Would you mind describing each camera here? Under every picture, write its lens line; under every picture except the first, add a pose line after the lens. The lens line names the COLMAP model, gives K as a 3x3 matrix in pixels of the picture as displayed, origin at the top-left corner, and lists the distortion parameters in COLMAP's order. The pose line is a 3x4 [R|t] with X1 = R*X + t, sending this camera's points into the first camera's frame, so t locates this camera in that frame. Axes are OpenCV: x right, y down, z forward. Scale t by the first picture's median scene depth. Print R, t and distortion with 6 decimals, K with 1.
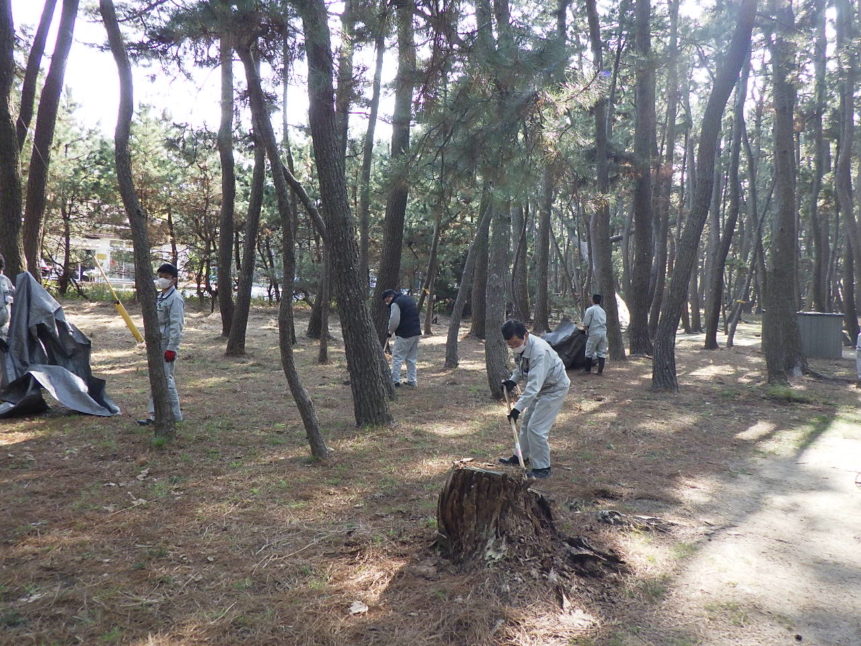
lens RADIAL K [[702.0, 0, 431.9], [0, 702.0, 321.3], [0, 0, 1]] dist [-0.012265, -0.016994]
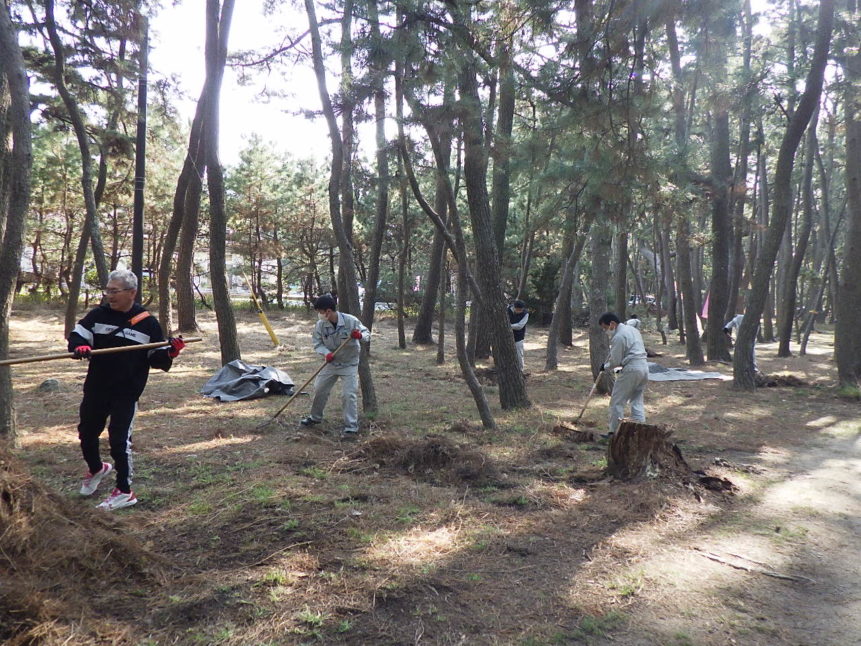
lens RADIAL K [[702.0, 0, 428.7], [0, 702.0, 324.3], [0, 0, 1]] dist [-0.012265, -0.016994]
pose [[0.996132, 0.004288, -0.087763, -0.043110], [-0.005023, 0.999954, -0.008153, 0.001469], [0.087724, 0.008563, 0.996108, -0.097335]]
